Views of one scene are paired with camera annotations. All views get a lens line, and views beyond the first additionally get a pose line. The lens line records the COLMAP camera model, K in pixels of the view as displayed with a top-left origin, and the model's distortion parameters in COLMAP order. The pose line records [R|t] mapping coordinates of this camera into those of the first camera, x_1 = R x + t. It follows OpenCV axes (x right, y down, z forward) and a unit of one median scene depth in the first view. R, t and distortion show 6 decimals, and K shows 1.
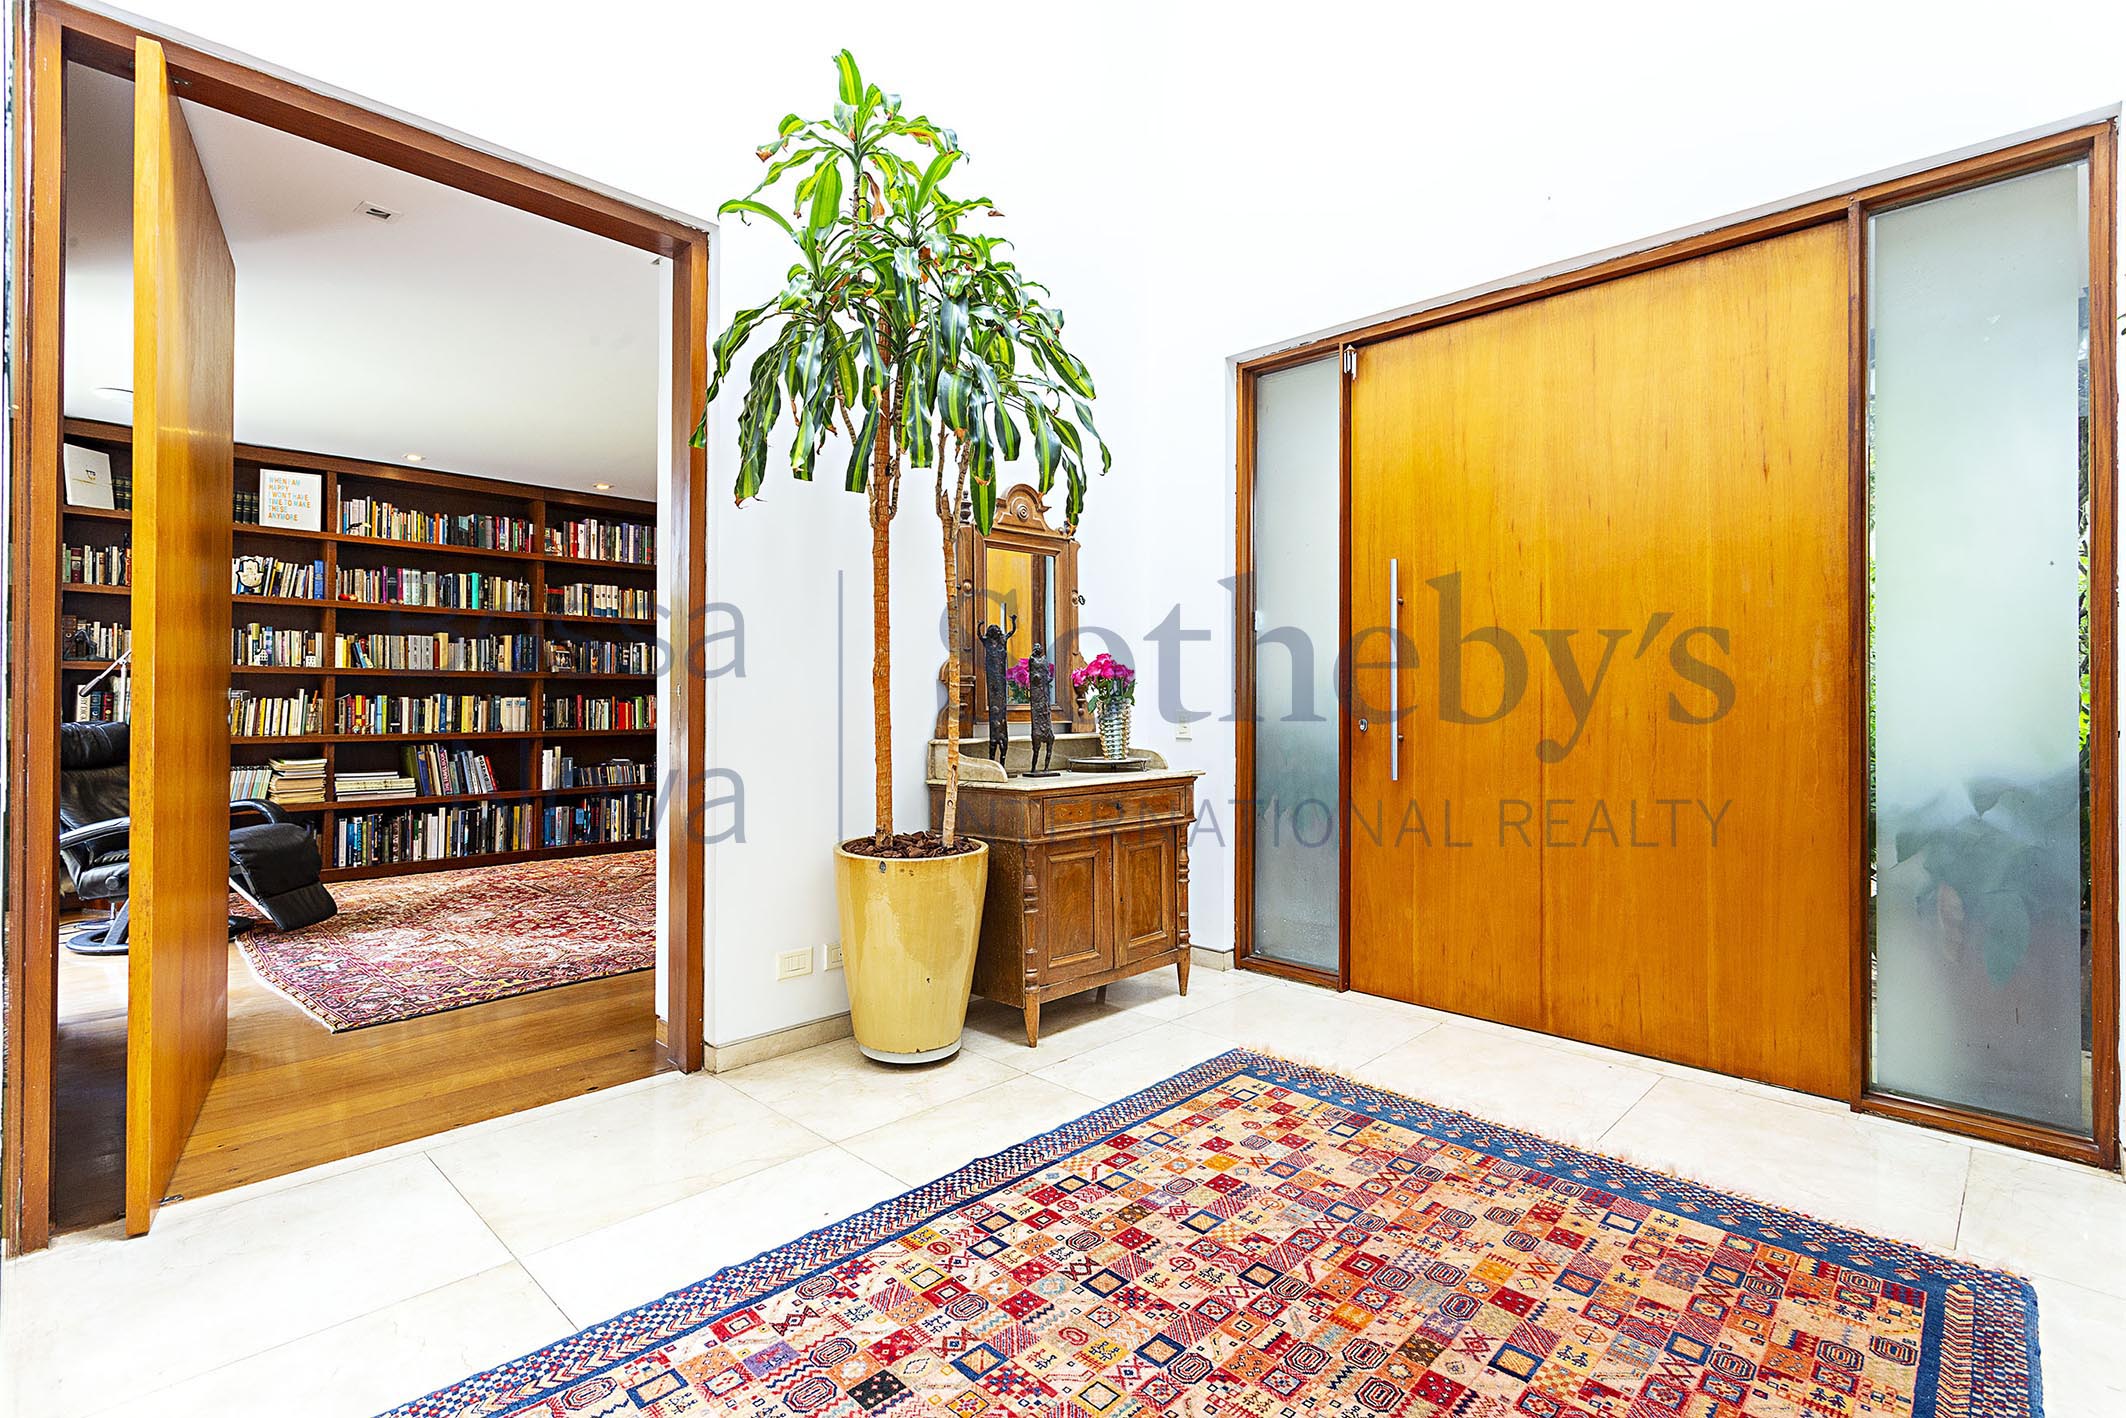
lens RADIAL K [[997.5, 0, 1063.0], [0, 997.5, 709.0], [0, 0, 1]] dist [-0.002296, -0.000229]
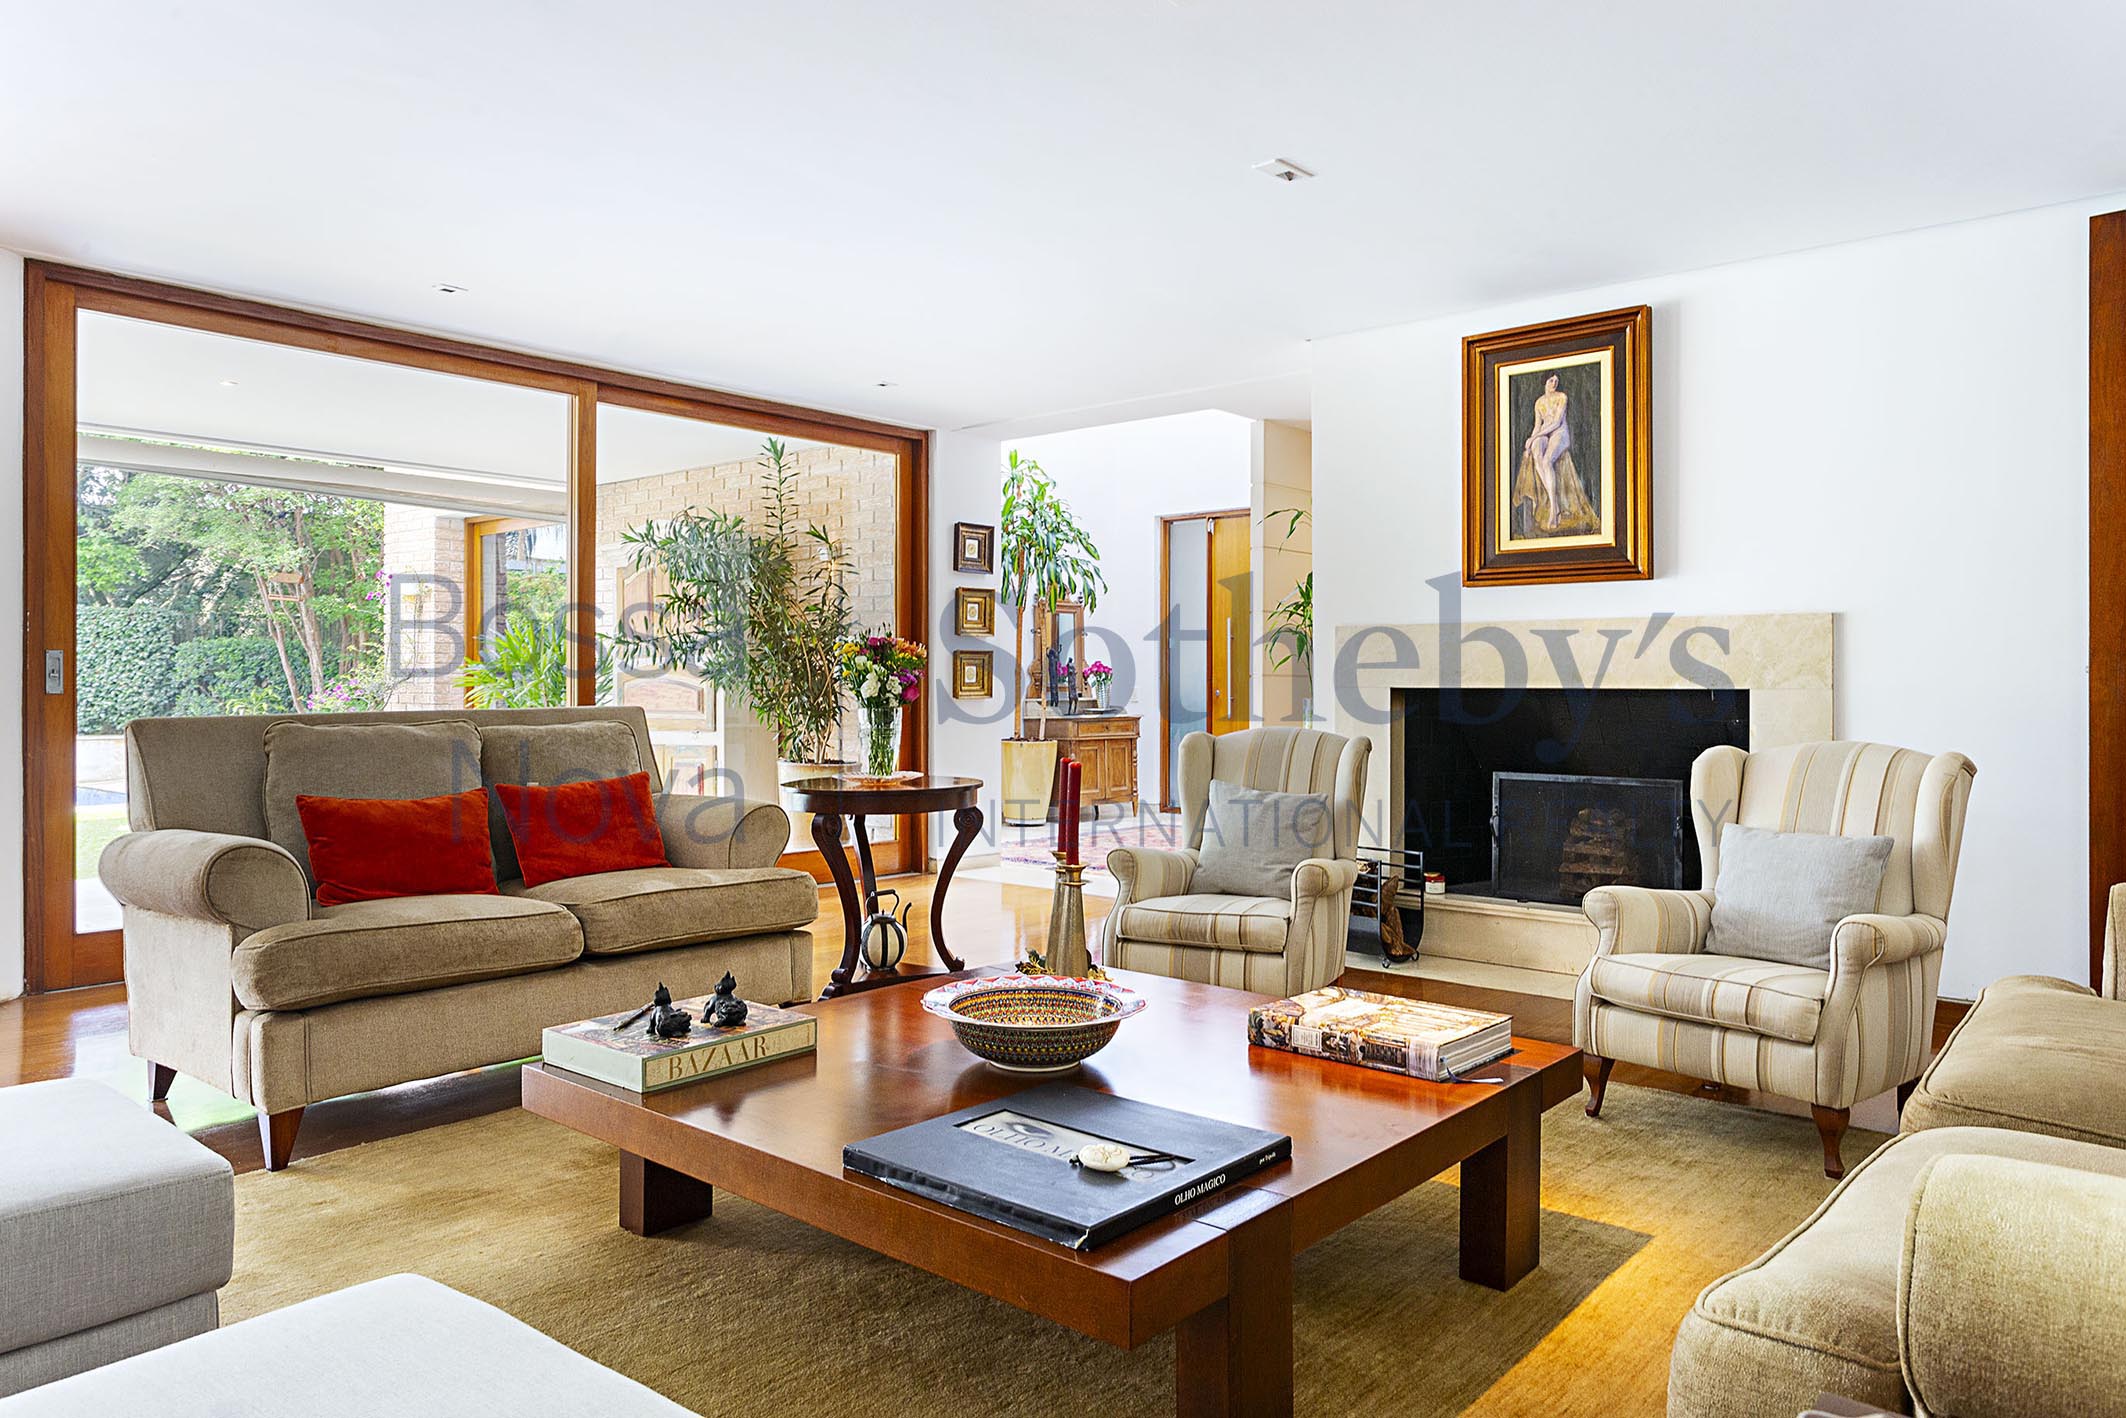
lens RADIAL K [[1378.8, 0, 1063.0], [0, 1378.8, 709.0], [0, 0, 1]] dist [-0.003000, -0.000997]
pose [[0.997934, 0.000944, 0.064241, -0.241824], [-0.000176, 0.999929, -0.011949, 0.088175], [-0.064247, 0.011913, 0.997863, -2.099219]]
